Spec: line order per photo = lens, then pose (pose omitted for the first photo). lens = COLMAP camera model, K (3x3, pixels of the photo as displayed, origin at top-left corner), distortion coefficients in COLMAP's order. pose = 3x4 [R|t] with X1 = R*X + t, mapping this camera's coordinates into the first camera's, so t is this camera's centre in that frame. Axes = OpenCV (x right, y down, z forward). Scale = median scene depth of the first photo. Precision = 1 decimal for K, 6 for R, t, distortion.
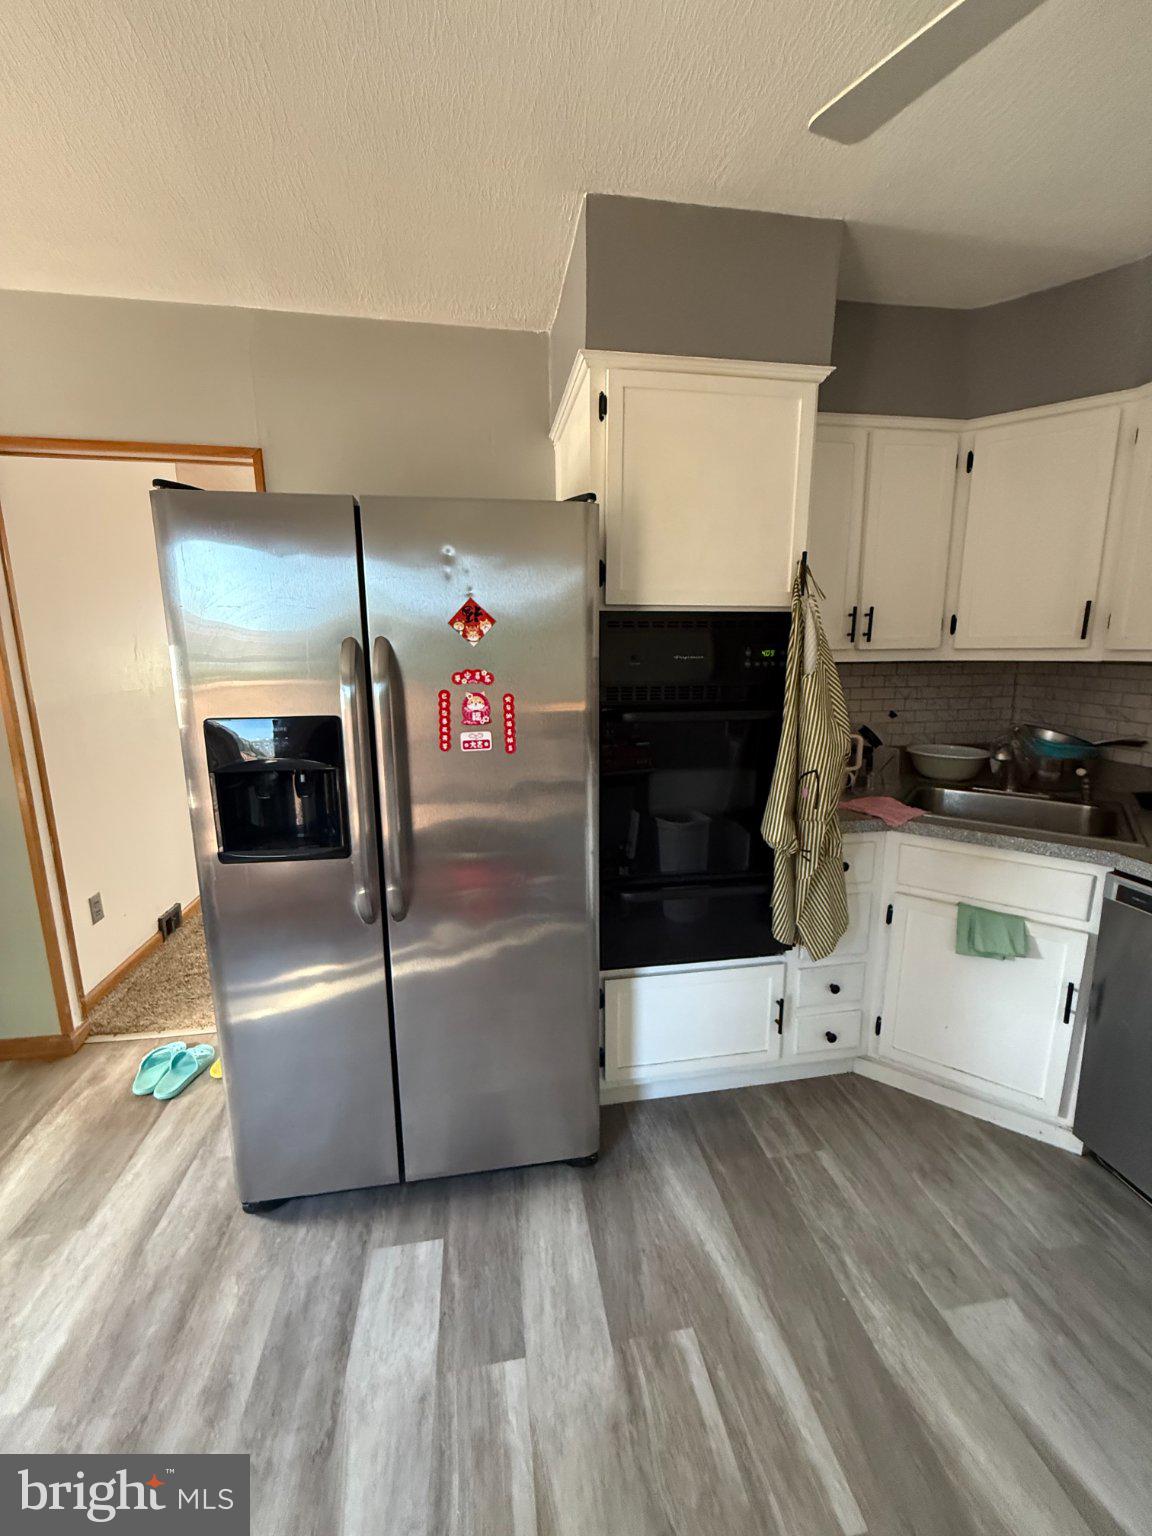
lens RADIAL K [[614.9, 0, 574.2], [0, 614.9, 768.0], [0, 0, 1]] dist [0.001329, 0.000472]
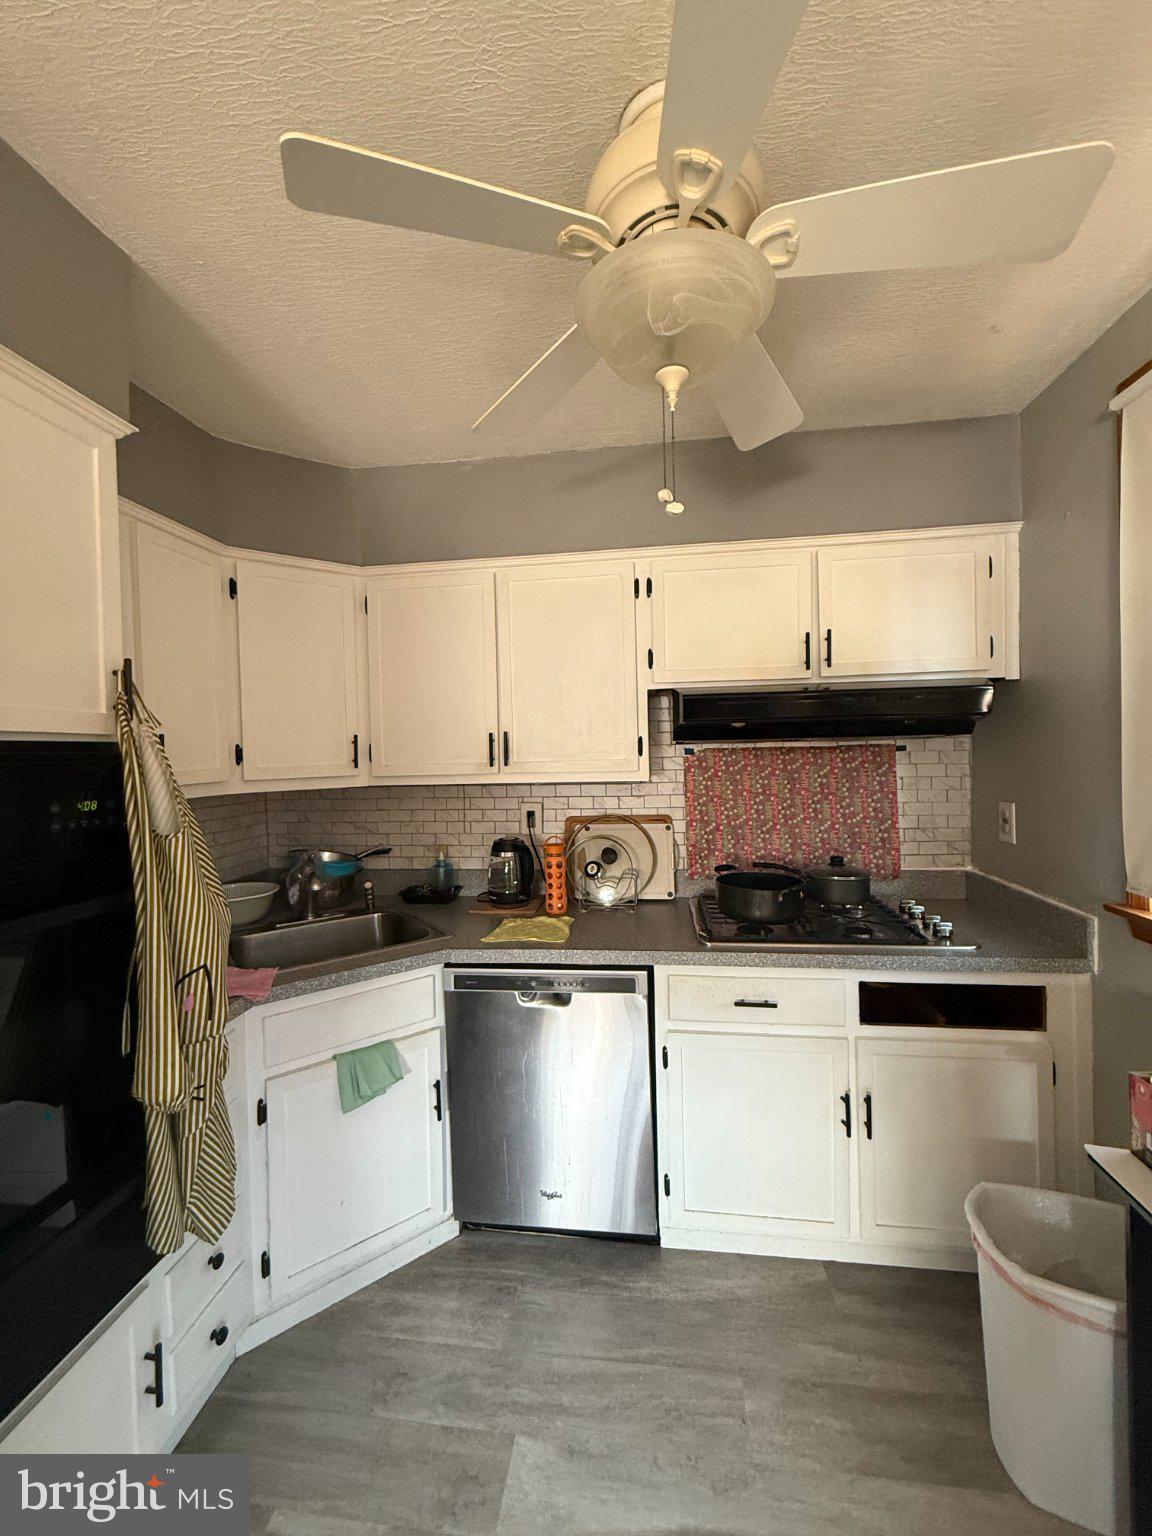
lens RADIAL K [[614.9, 0, 578.5], [0, 614.9, 761.7], [0, 0, 1]] dist [0.001329, 0.000472]
pose [[0.274661, -0.017537, 0.961381, -0.150333], [0.203152, 0.978322, -0.040193, -0.101838], [-0.939835, 0.206346, 0.272270, 0.339661]]
